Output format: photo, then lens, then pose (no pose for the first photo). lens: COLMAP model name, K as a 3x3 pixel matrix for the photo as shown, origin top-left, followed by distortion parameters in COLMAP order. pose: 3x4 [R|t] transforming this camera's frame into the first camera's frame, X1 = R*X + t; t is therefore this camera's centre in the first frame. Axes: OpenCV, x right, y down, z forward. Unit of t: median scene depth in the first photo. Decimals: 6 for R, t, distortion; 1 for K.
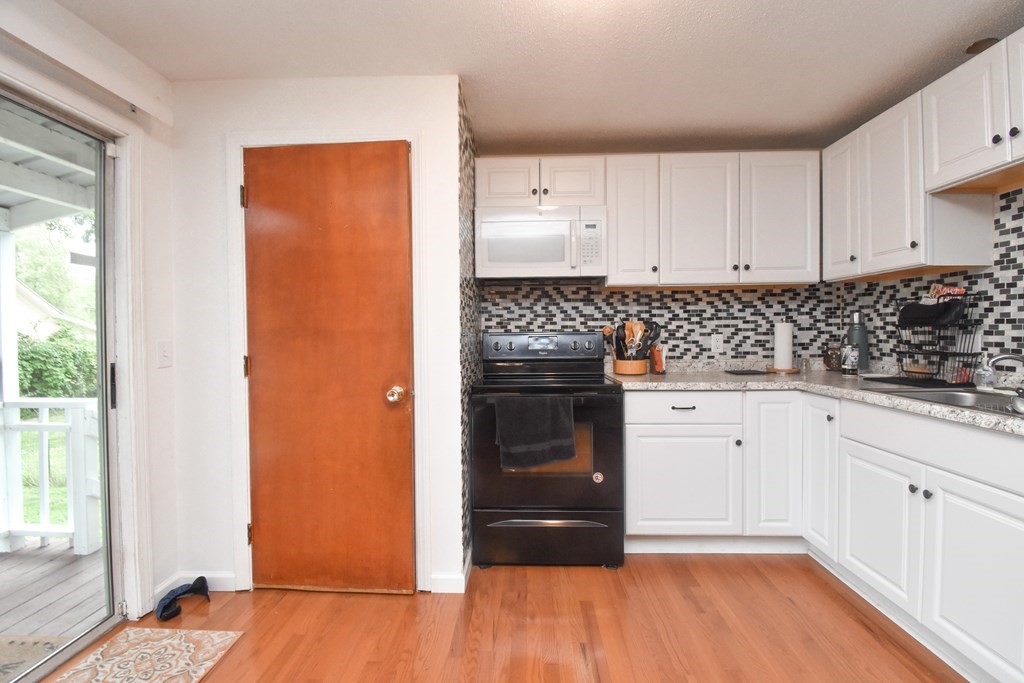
lens RADIAL K [[459.3, 0, 514.3], [0, 459.3, 338.8], [0, 0, 1]] dist [0.018696, -0.025933]
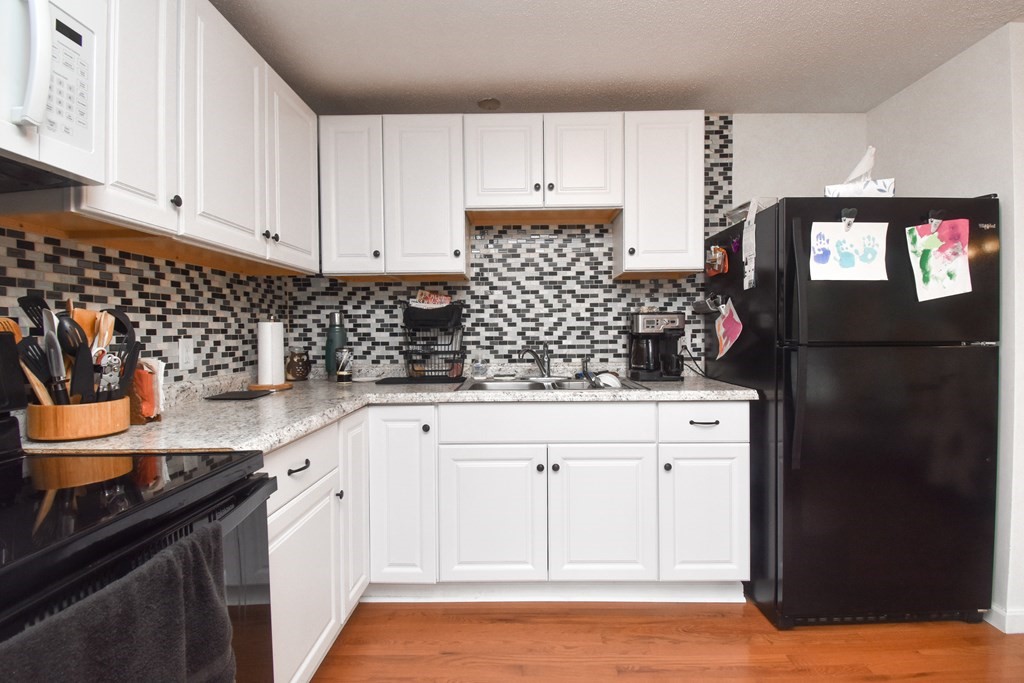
lens RADIAL K [[459.3, 0, 514.3], [0, 459.3, 338.8], [0, 0, 1]] dist [0.018696, -0.025933]
pose [[-0.013063, -0.009215, 0.999872, -0.154293], [0.023195, 0.999686, 0.009517, -0.005469], [-0.999646, 0.023317, -0.012845, 0.587802]]
